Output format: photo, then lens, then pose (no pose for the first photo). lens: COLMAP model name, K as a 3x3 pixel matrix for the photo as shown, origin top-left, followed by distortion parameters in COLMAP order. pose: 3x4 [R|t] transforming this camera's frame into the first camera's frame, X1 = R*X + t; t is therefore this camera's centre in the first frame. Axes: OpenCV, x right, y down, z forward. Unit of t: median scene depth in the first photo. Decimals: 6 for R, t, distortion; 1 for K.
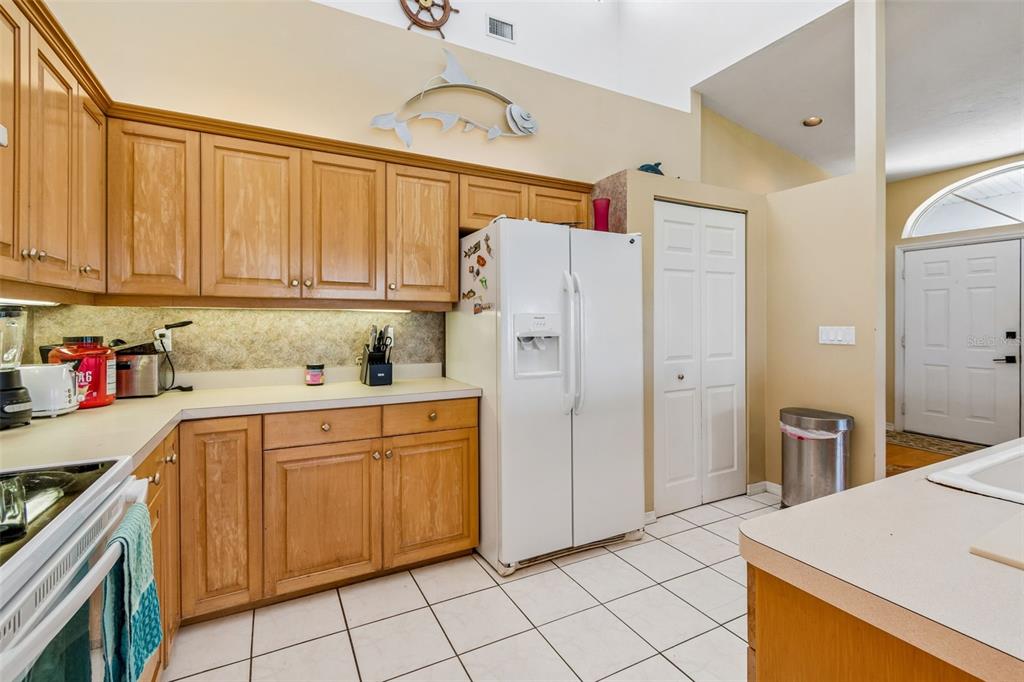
lens RADIAL K [[423.3, 0, 488.8], [0, 423.3, 345.4], [0, 0, 1]] dist [-0.000252, -0.000053]
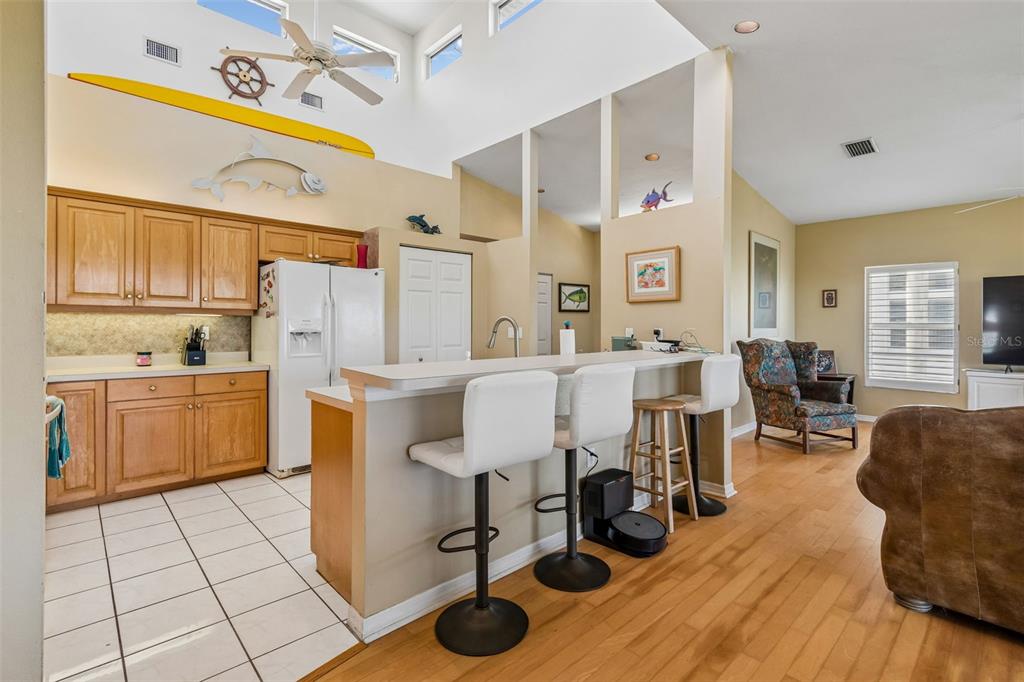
lens RADIAL K [[463.7, 0, 508.1], [0, 463.7, 340.0], [0, 0, 1]] dist [0.000908, -0.000513]
pose [[0.959590, -0.002689, 0.281389, 0.337616], [0.008643, 0.999764, -0.019923, 0.047856], [-0.281269, 0.021550, 0.959387, -0.874475]]
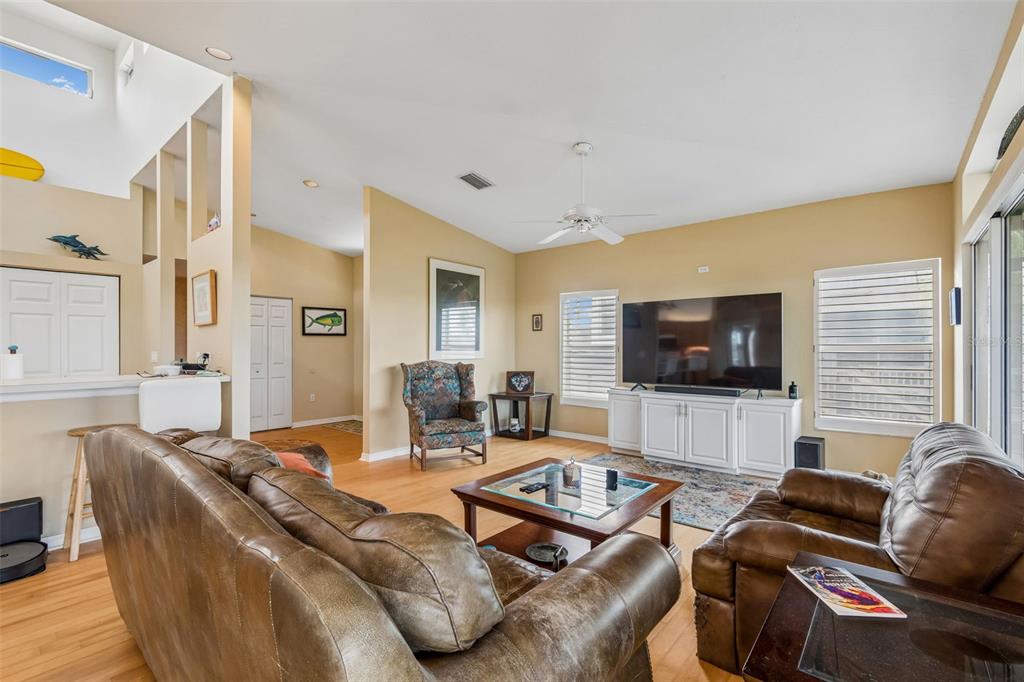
lens RADIAL K [[446.4, 0, 508.2], [0, 446.4, 363.6], [0, 0, 1]] dist [0.000698, -0.000010]
pose [[0.923960, -0.011408, 0.382319, 1.672794], [0.018668, 0.999709, -0.015284, 0.063377], [-0.382033, 0.021259, 0.923904, -1.313589]]
